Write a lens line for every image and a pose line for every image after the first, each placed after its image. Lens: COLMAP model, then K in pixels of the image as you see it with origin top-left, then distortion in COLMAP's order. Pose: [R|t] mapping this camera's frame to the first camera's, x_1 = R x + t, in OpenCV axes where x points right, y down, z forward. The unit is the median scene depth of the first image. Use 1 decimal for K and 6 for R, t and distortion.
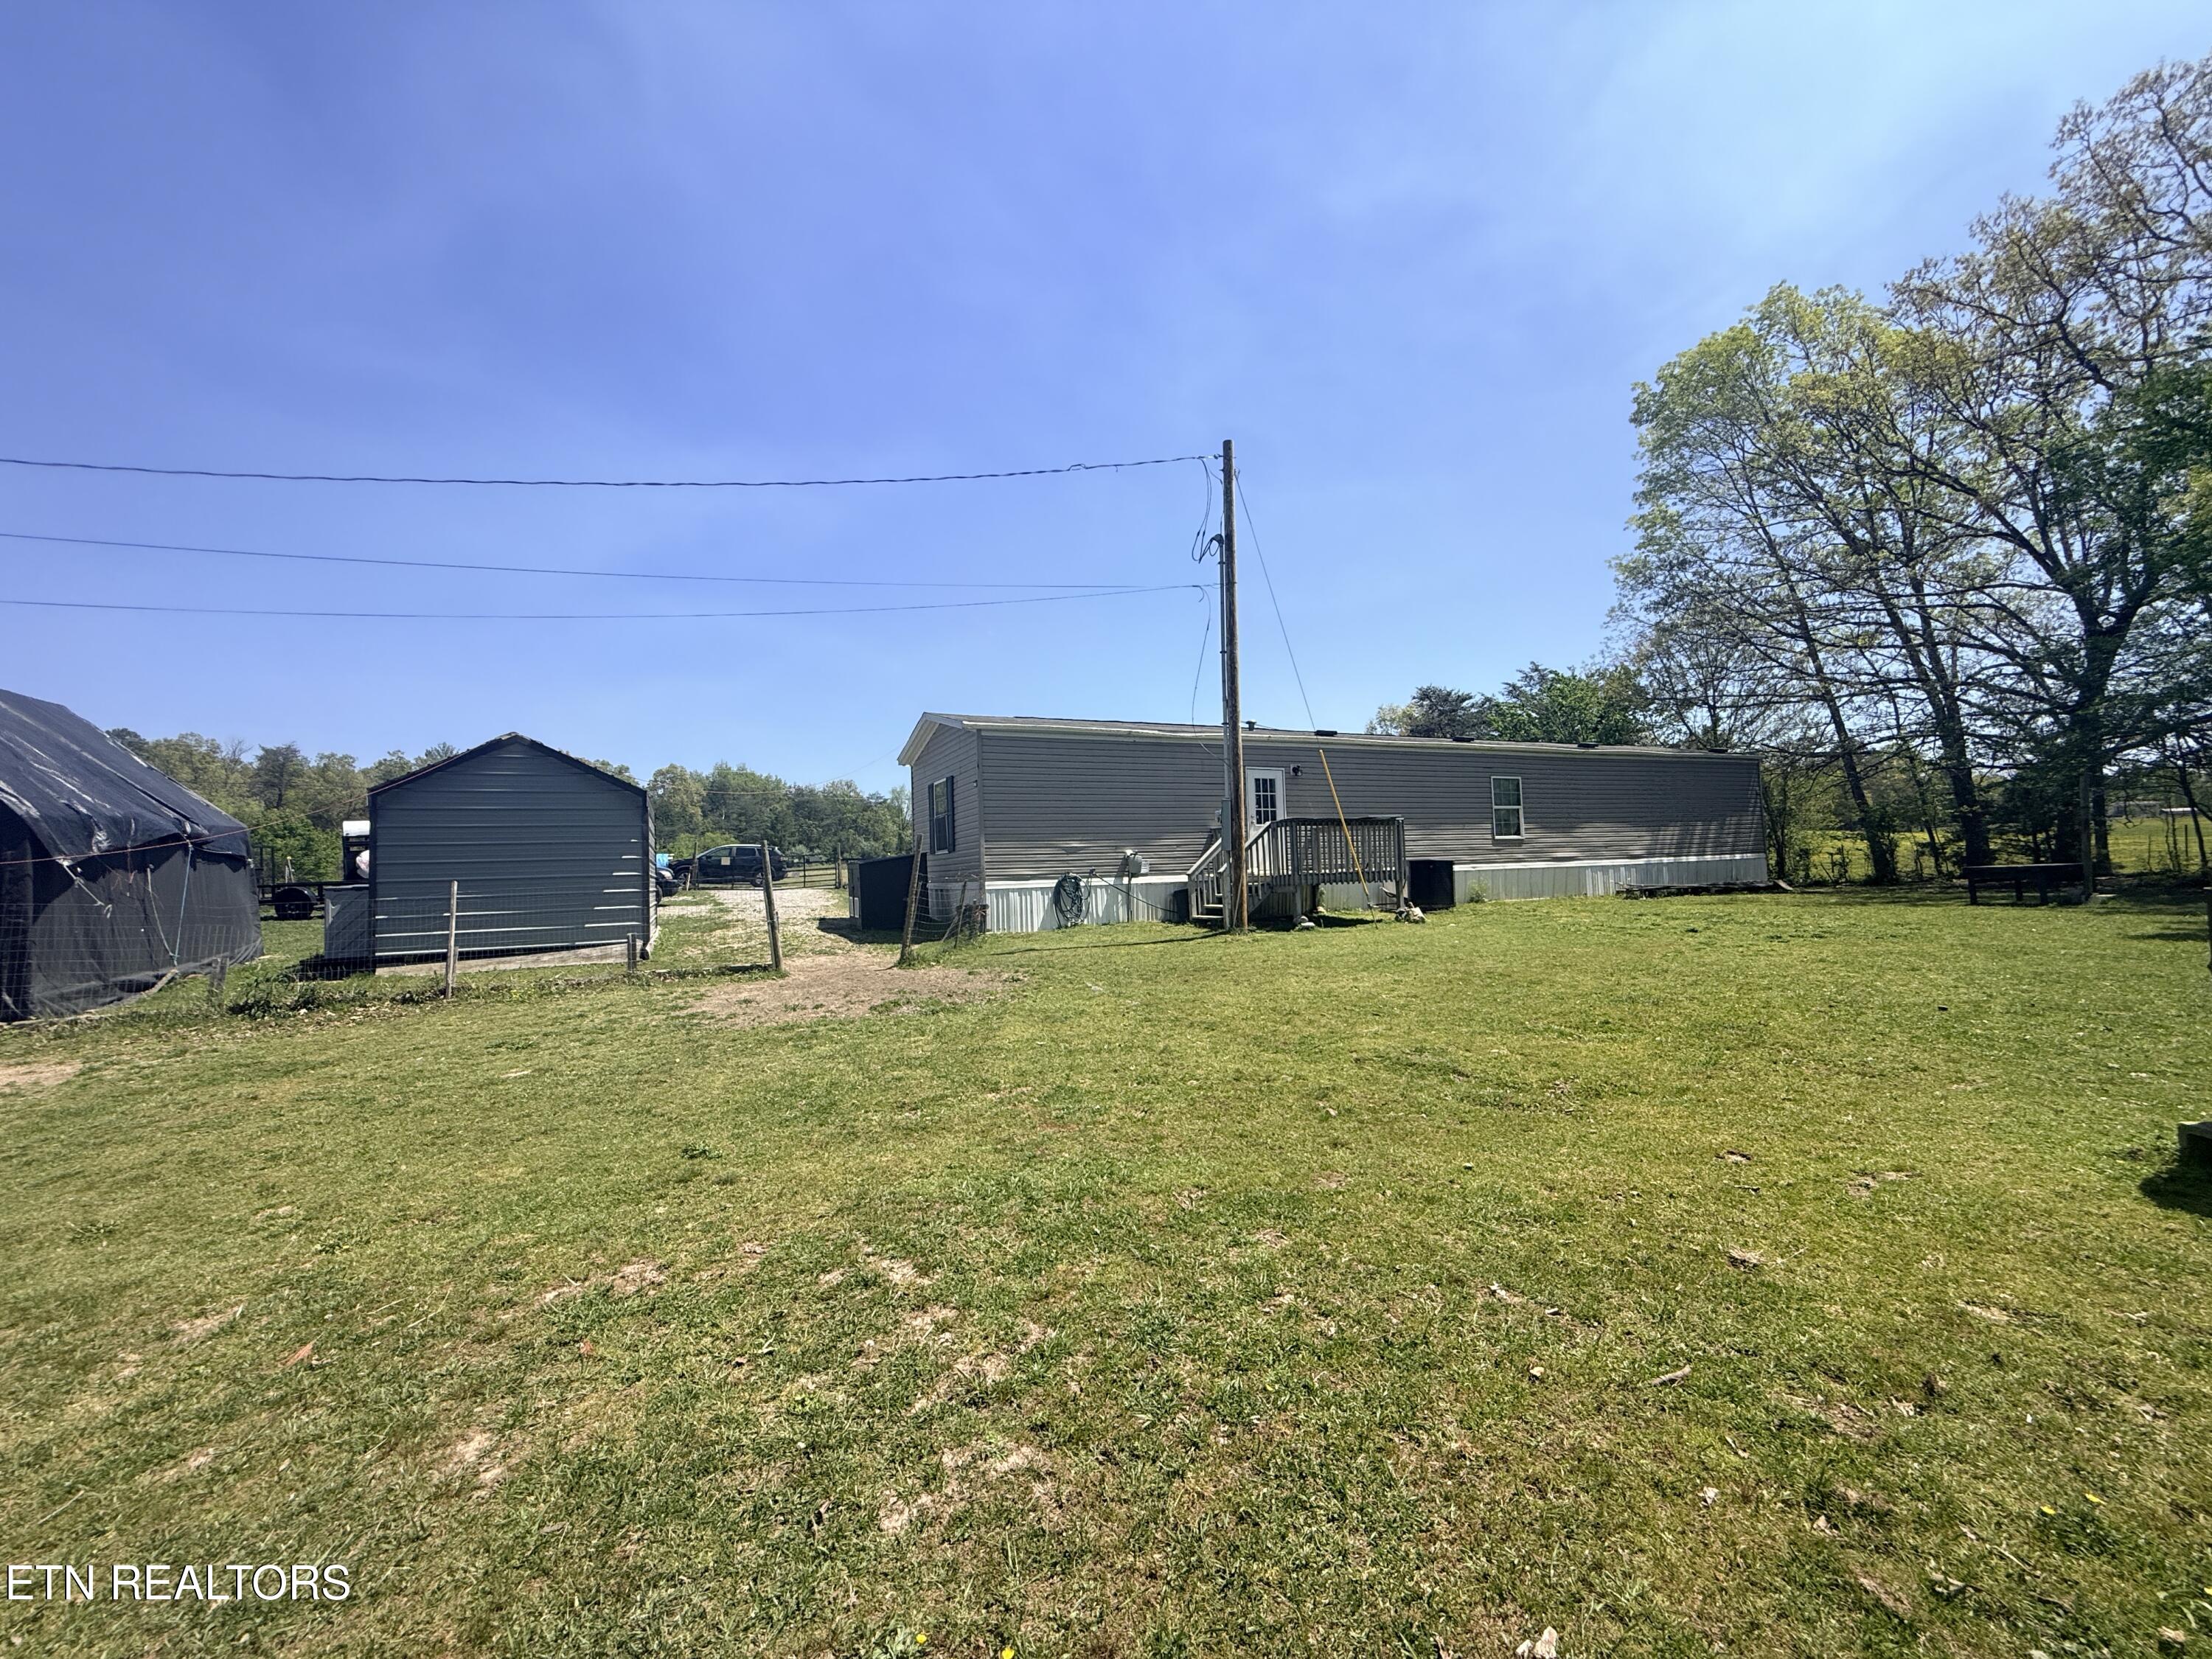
lens RADIAL K [[890.4, 0, 1106.1], [0, 890.4, 829.7], [0, 0, 1]] dist [0.003363, -0.000088]
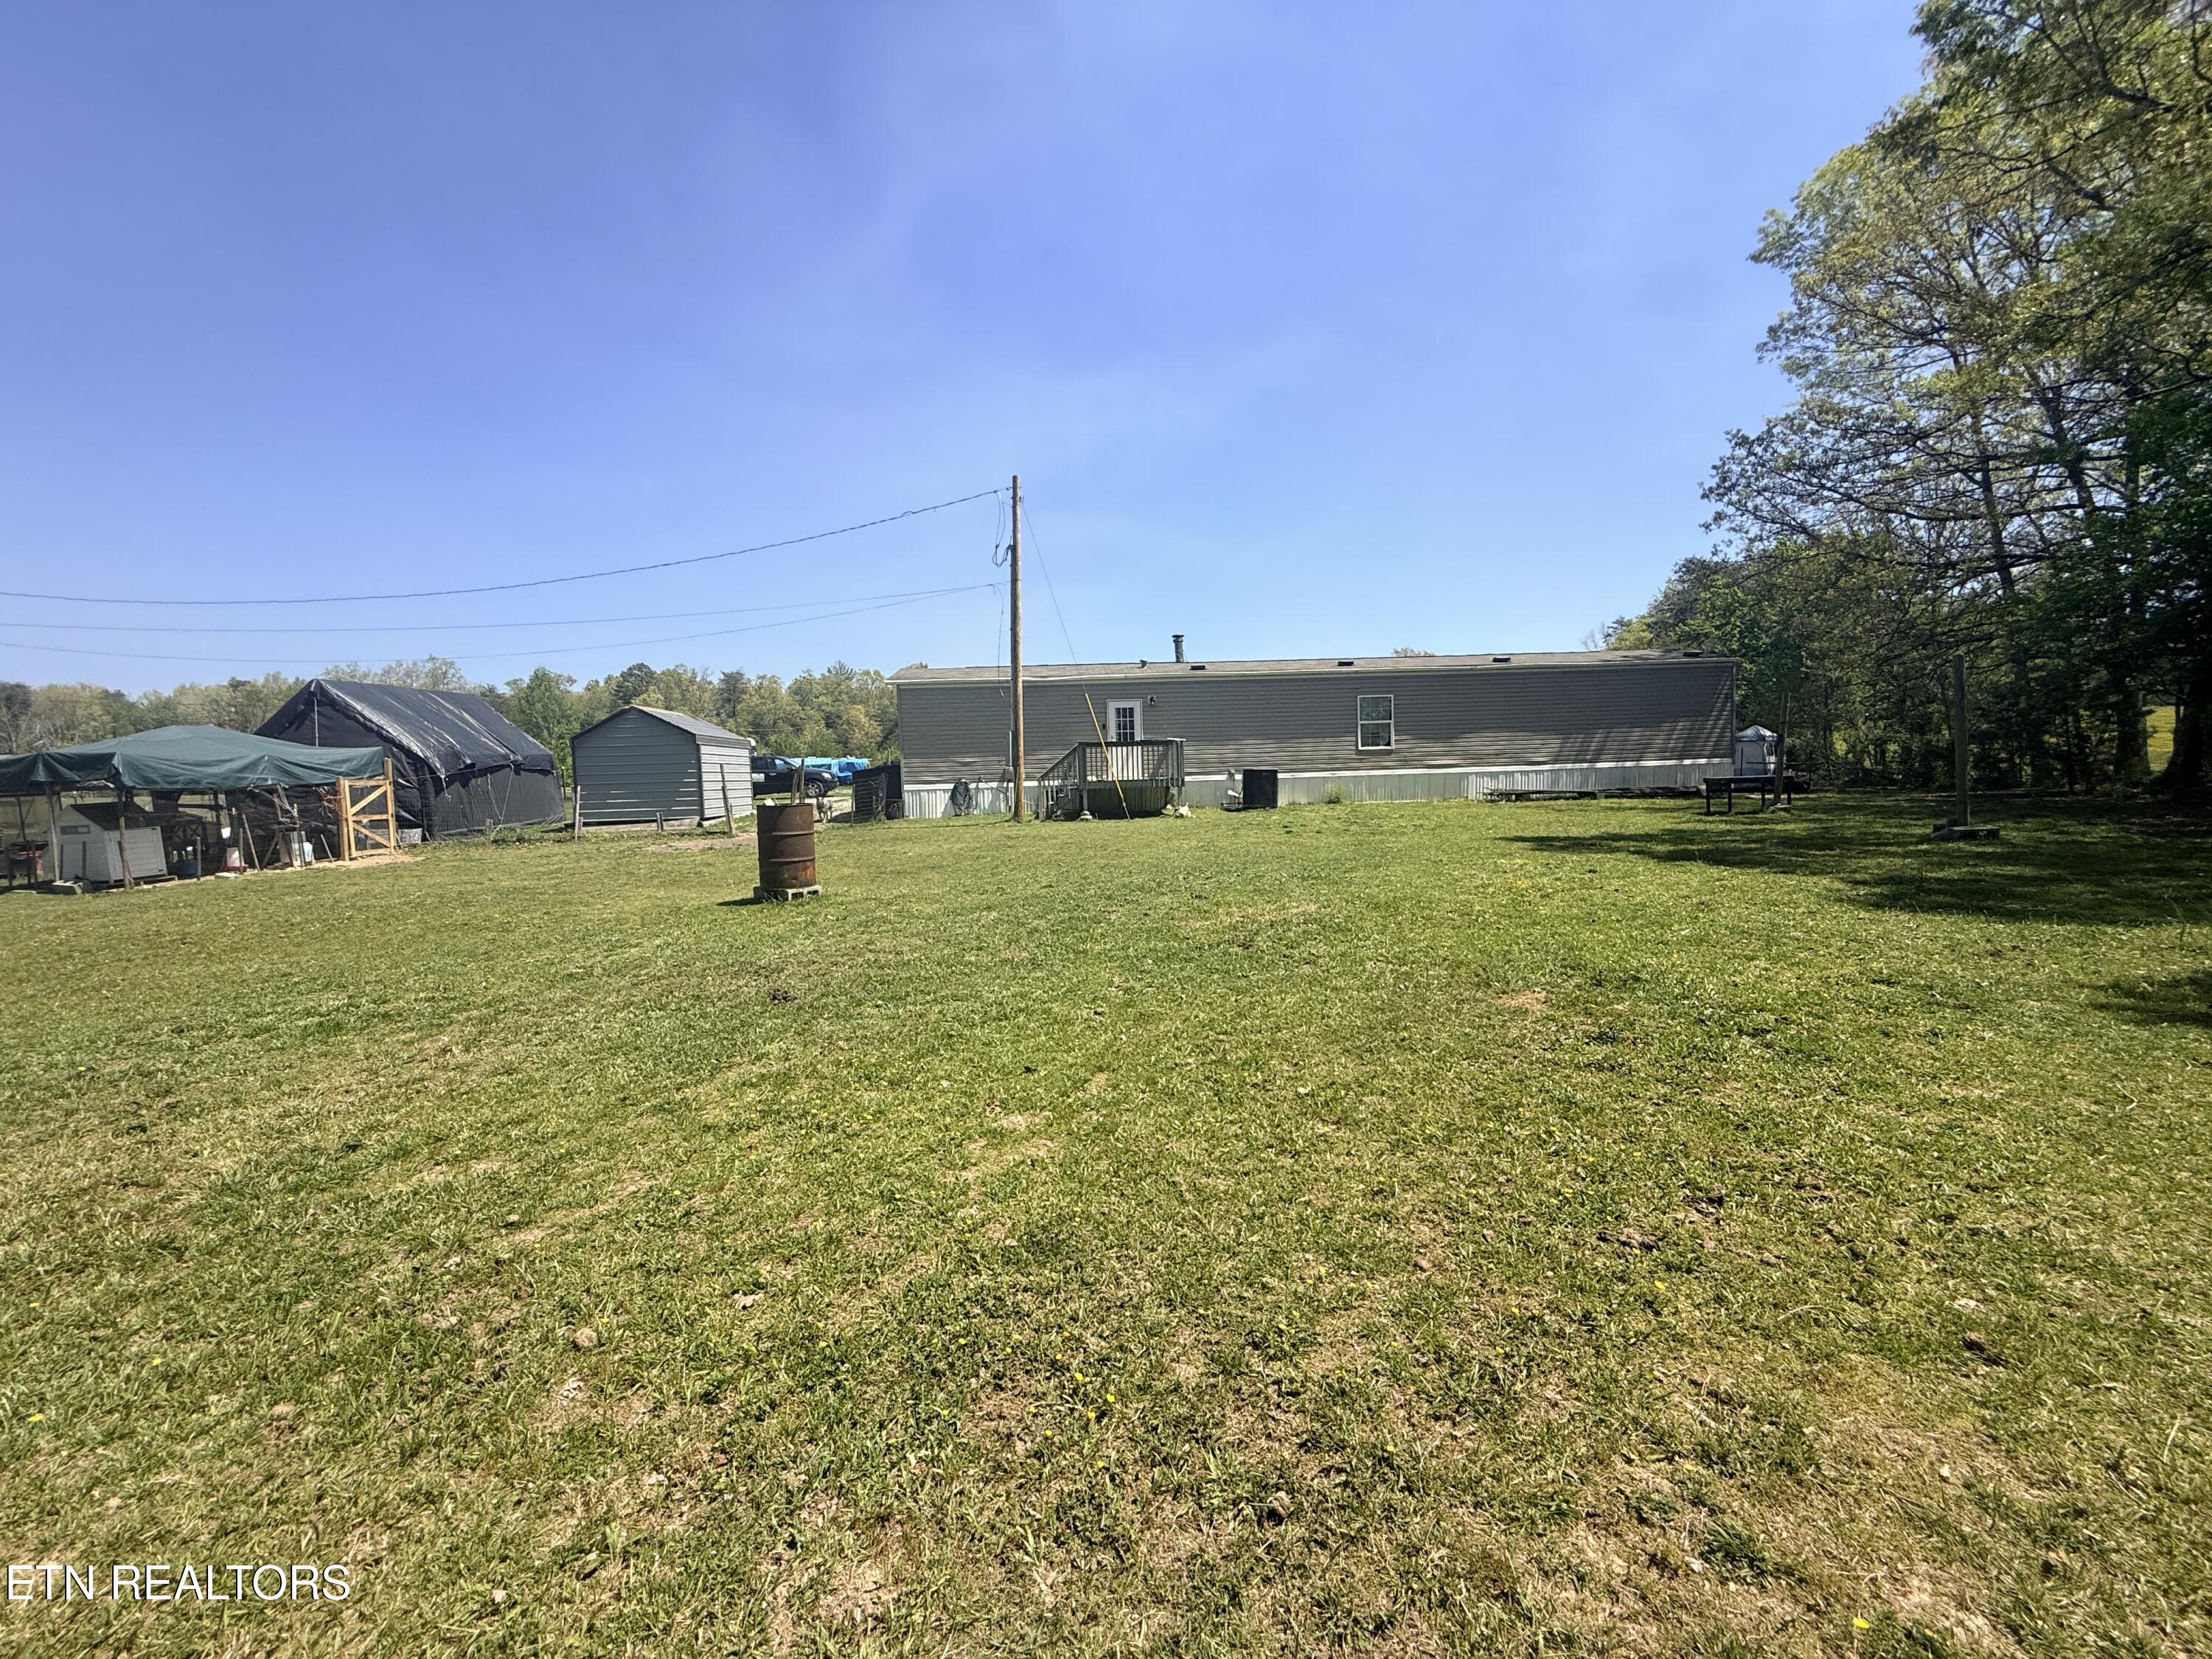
lens RADIAL K [[890.4, 0, 1110.0], [0, 890.4, 827.0], [0, 0, 1]] dist [0.003363, -0.000088]
pose [[0.927429, 0.025763, -0.373112, 0.658363], [0.018746, 0.993169, 0.115173, -0.034268], [0.373530, -0.113809, 0.920610, -0.249614]]
